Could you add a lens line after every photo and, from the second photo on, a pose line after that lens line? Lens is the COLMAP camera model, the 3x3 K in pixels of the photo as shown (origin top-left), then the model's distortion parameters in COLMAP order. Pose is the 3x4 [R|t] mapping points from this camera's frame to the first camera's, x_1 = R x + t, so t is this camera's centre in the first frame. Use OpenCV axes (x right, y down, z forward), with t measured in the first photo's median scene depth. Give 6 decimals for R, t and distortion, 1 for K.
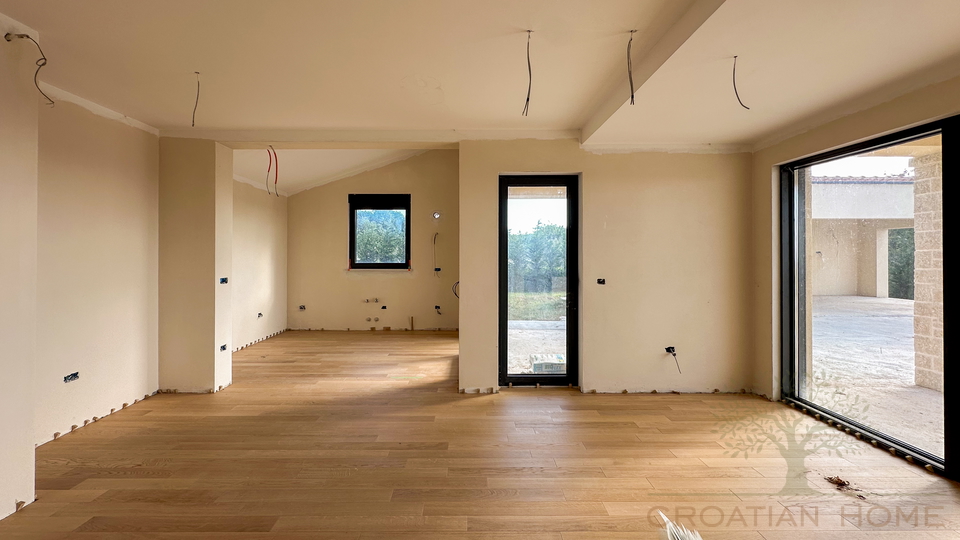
lens RADIAL K [[394.6, 0, 481.8], [0, 394.6, 249.6], [0, 0, 1]] dist [-0.000023, 0.000142]
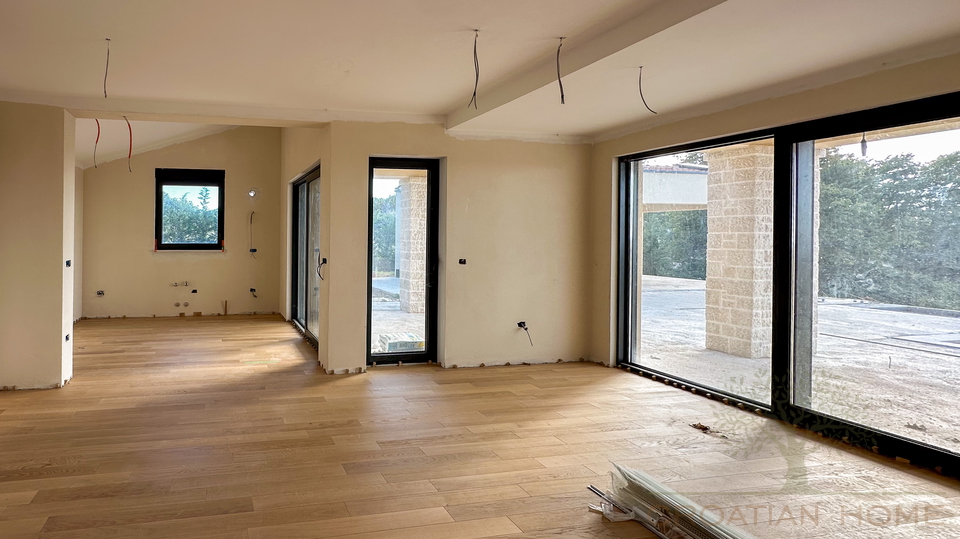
lens RADIAL K [[368.2, 0, 479.8], [0, 368.2, 236.0], [0, 0, 1]] dist [0.000186, 0.000018]
pose [[0.987566, 0.003689, 0.157159, 0.203200], [-0.005311, 0.999937, 0.009902, 0.002924], [-0.157112, -0.010614, 0.987524, 0.027708]]
